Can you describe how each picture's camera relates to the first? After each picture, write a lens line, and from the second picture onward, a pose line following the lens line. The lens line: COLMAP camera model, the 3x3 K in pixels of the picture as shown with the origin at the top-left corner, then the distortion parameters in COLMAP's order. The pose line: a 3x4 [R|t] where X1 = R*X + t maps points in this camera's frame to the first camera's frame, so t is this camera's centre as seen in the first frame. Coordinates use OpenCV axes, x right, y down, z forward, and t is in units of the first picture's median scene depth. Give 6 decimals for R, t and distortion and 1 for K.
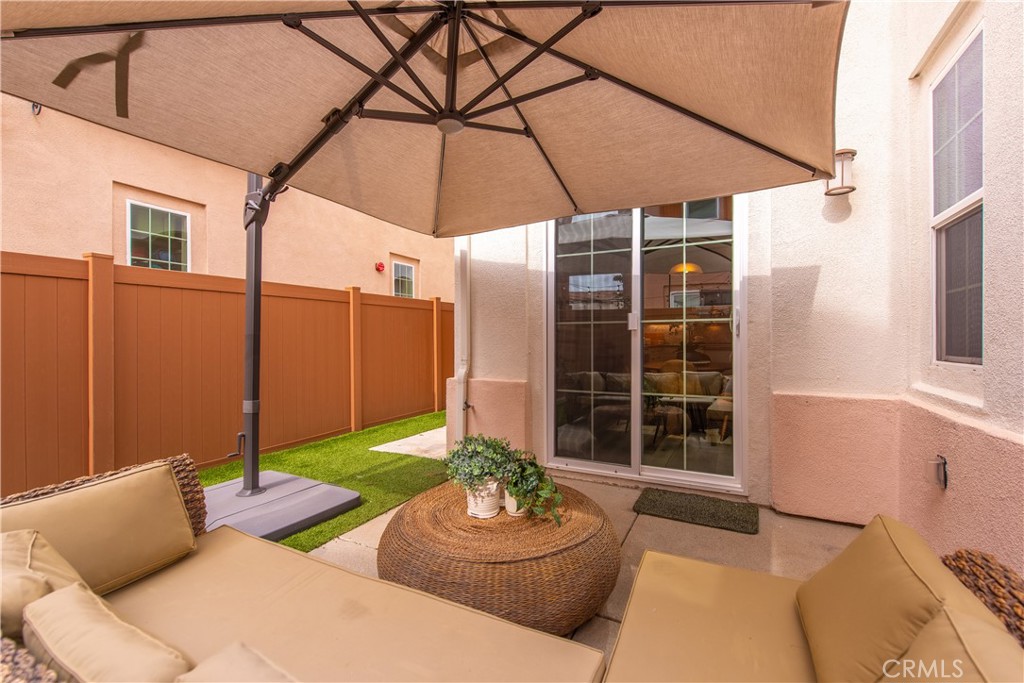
lens RADIAL K [[431.9, 0, 512.0], [0, 431.9, 341.5], [0, 0, 1]] dist [0.001009, 0.000096]
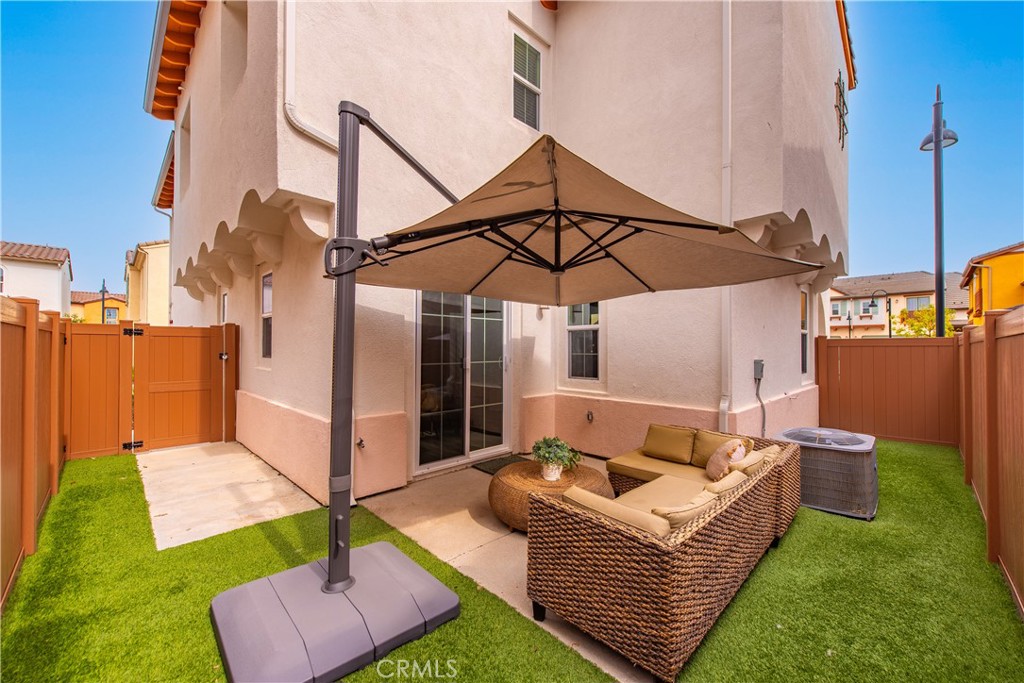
lens RADIAL K [[396.6, 0, 512.0], [0, 396.6, 341.5], [0, 0, 1]] dist [0.000322, 0.000000]
pose [[0.321657, 0.019321, 0.946659, -1.145213], [-0.000436, 0.999795, -0.020257, -0.104947], [-0.946856, 0.006103, 0.321600, 0.404270]]
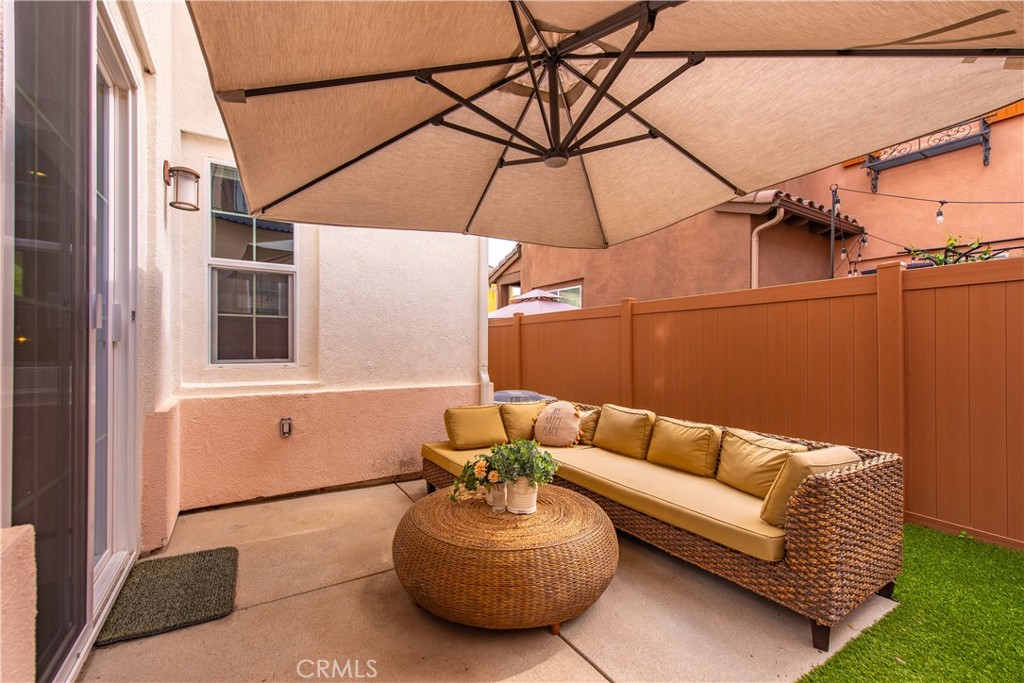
lens RADIAL K [[431.9, 0, 512.0], [0, 431.9, 341.5], [0, 0, 1]] dist [0.001009, 0.000096]
pose [[-0.858276, 0.006660, 0.513145, -0.387392], [0.001700, 0.999947, -0.010135, -0.007361], [-0.513185, -0.007826, -0.858242, 1.276486]]
